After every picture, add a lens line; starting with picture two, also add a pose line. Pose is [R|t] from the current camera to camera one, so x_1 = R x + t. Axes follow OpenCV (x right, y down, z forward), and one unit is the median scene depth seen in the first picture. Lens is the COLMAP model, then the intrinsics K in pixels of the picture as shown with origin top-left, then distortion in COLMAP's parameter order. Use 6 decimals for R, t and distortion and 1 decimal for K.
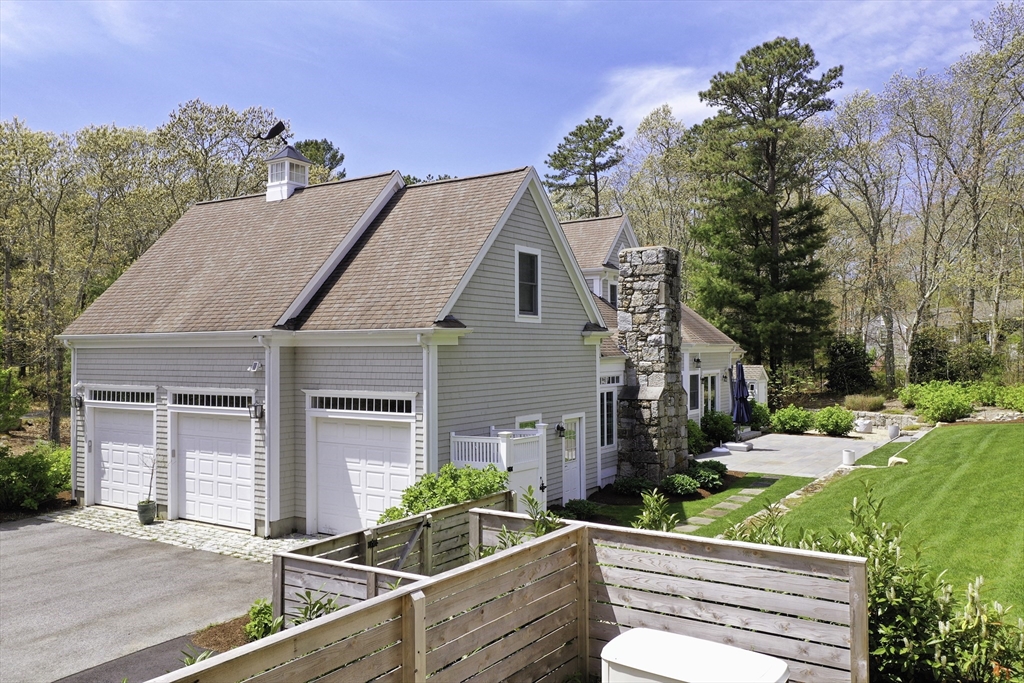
lens RADIAL K [[819.3, 0, 513.4], [0, 819.3, 340.7], [0, 0, 1]] dist [0.020911, 0.005728]
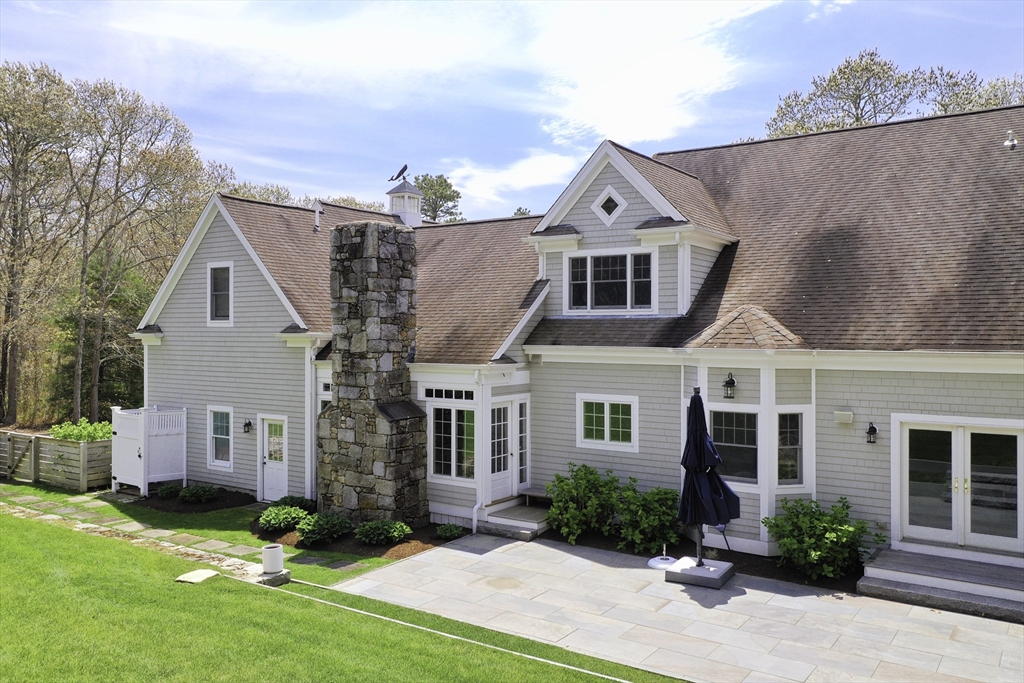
lens RADIAL K [[819.3, 0, 513.7], [0, 819.3, 339.2], [0, 0, 1]] dist [0.020911, 0.005728]
pose [[-0.021645, 0.013917, -0.999669, 1.021696], [0.008377, 0.999871, 0.013738, -0.014837], [0.999731, -0.008077, -0.021759, 1.249791]]
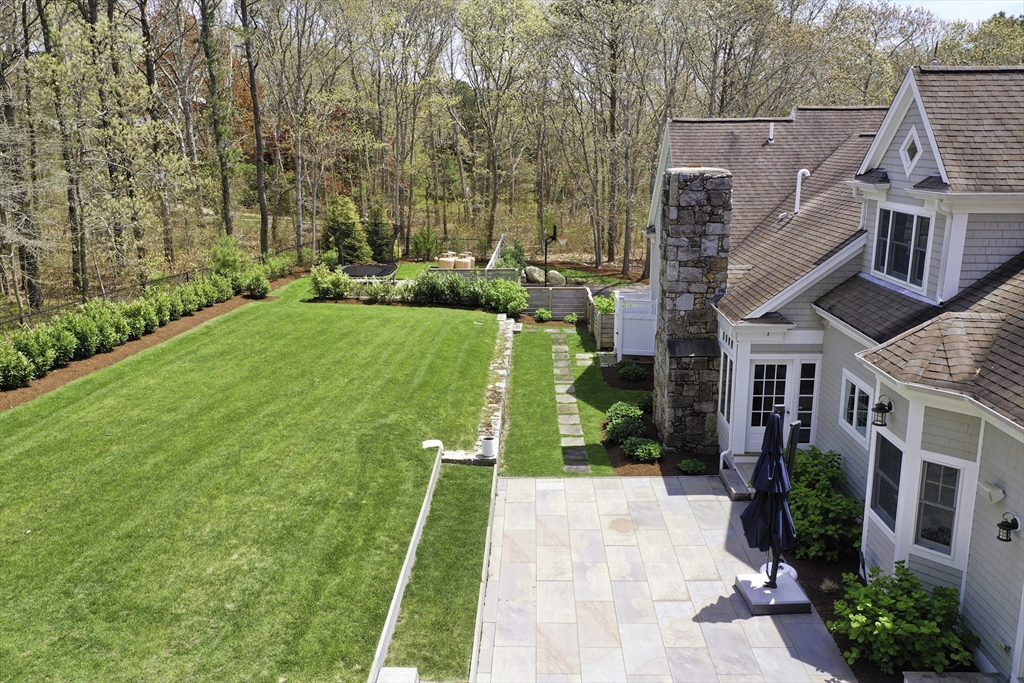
lens RADIAL K [[819.3, 0, 513.1], [0, 819.3, 340.8], [0, 0, 1]] dist [0.020911, 0.005728]
pose [[-0.847726, 0.132888, -0.513518, 0.818819], [0.013554, 0.973220, 0.229474, -0.153916], [0.530261, 0.187571, -0.826825, 1.773734]]
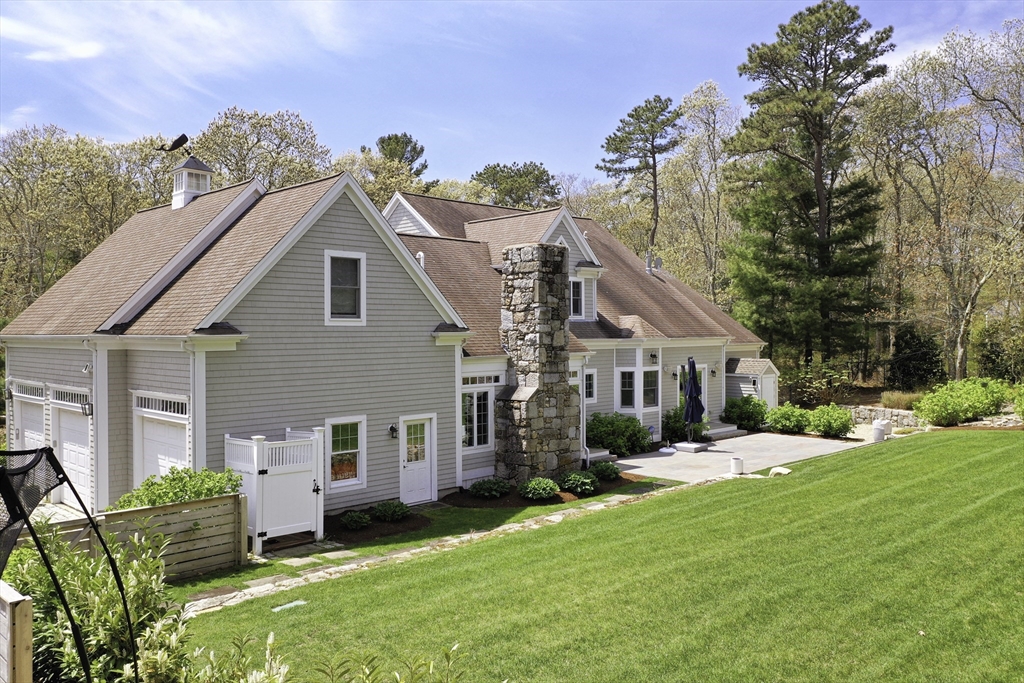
lens RADIAL K [[819.3, 0, 513.4], [0, 819.3, 339.2], [0, 0, 1]] dist [0.020911, 0.005728]
pose [[0.977608, 0.002165, -0.210422, 0.376888], [0.002351, 0.999772, 0.021207, -0.022959], [0.210420, -0.021227, 0.977381, 0.042888]]
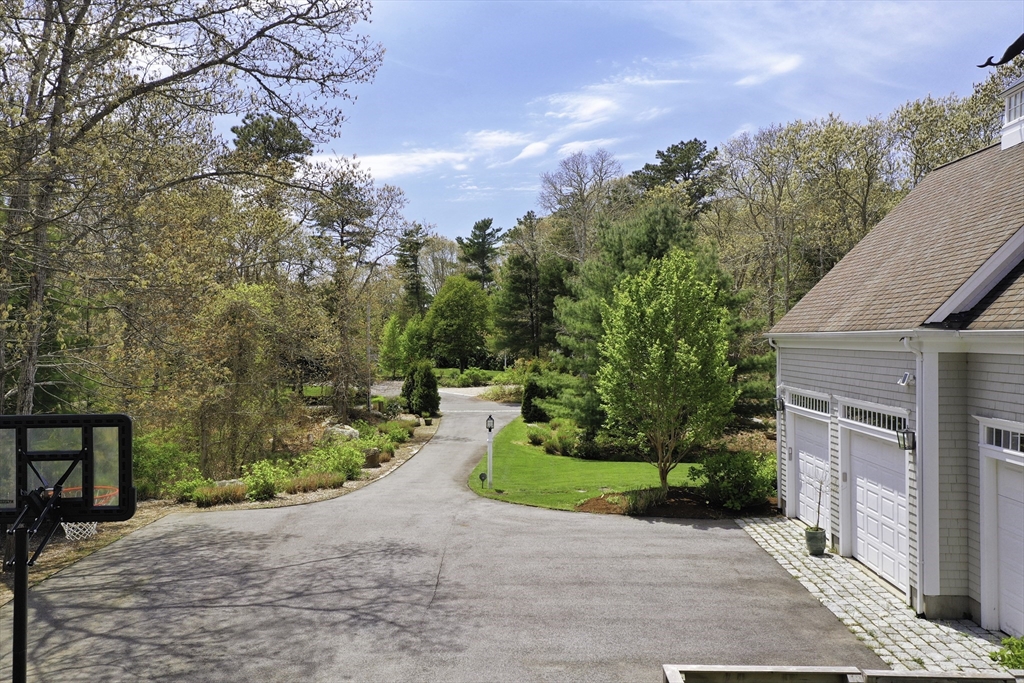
lens RADIAL K [[819.3, 0, 507.2], [0, 819.3, 339.2], [0, 0, 1]] dist [0.020911, 0.005728]
pose [[0.512013, 0.004776, -0.858965, 0.111622], [0.007258, 0.999925, 0.009886, -0.011410], [0.858947, -0.011296, 0.511940, 0.252989]]
